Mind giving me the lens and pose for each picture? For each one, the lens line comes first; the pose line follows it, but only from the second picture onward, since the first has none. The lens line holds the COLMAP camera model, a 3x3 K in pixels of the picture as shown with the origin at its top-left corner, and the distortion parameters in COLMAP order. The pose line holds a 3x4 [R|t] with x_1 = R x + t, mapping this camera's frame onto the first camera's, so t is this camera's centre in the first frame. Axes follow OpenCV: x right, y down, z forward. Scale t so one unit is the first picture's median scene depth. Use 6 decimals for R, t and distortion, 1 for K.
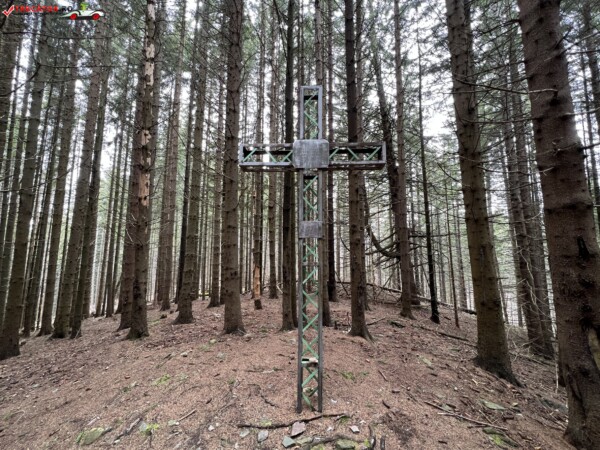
lens RADIAL K [[248.2, 0, 300.0], [0, 248.2, 225.0], [0, 0, 1]] dist [-0.000533, -0.000035]
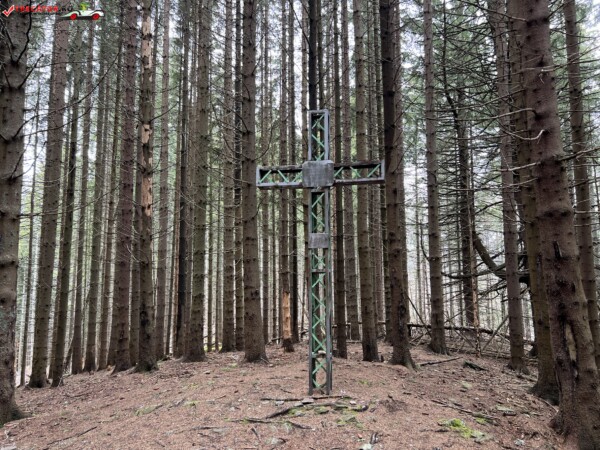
lens RADIAL K [[474.4, 0, 300.0], [0, 474.4, 225.0], [0, 0, 1]] dist [0.052489, -0.054707]
pose [[0.987038, -0.030092, -0.157643, 0.116727], [0.028632, 0.999524, -0.011528, -0.012132], [0.157914, 0.006865, 0.987429, -0.449804]]
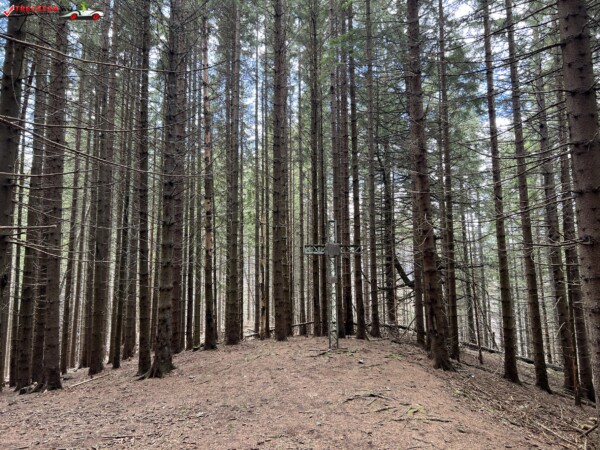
lens RADIAL K [[474.4, 0, 300.0], [0, 474.4, 225.0], [0, 0, 1]] dist [0.052489, -0.054707]
pose [[0.999956, -0.009415, -0.000533, -0.119076], [0.009404, 0.999801, -0.017611, -0.184470], [0.000699, 0.017605, 0.999845, -1.531828]]
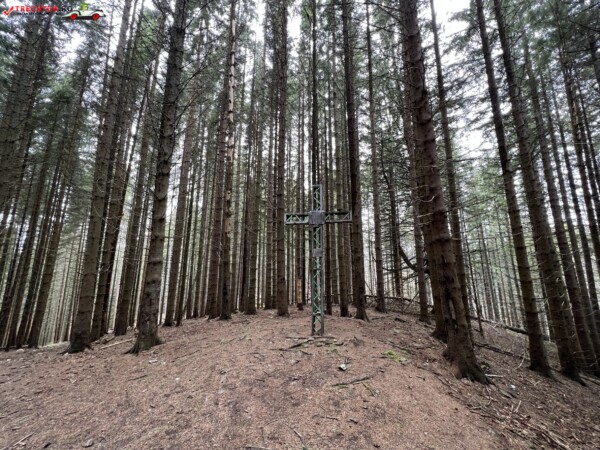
lens RADIAL K [[250.9, 0, 298.4], [0, 250.9, 222.5], [0, 0, 1]] dist [-0.000677, -0.000033]
pose [[0.981512, -0.035688, -0.188045, 0.116781], [0.020442, 0.996390, -0.082401, -0.025968], [0.190307, 0.077034, 0.978698, -0.459458]]
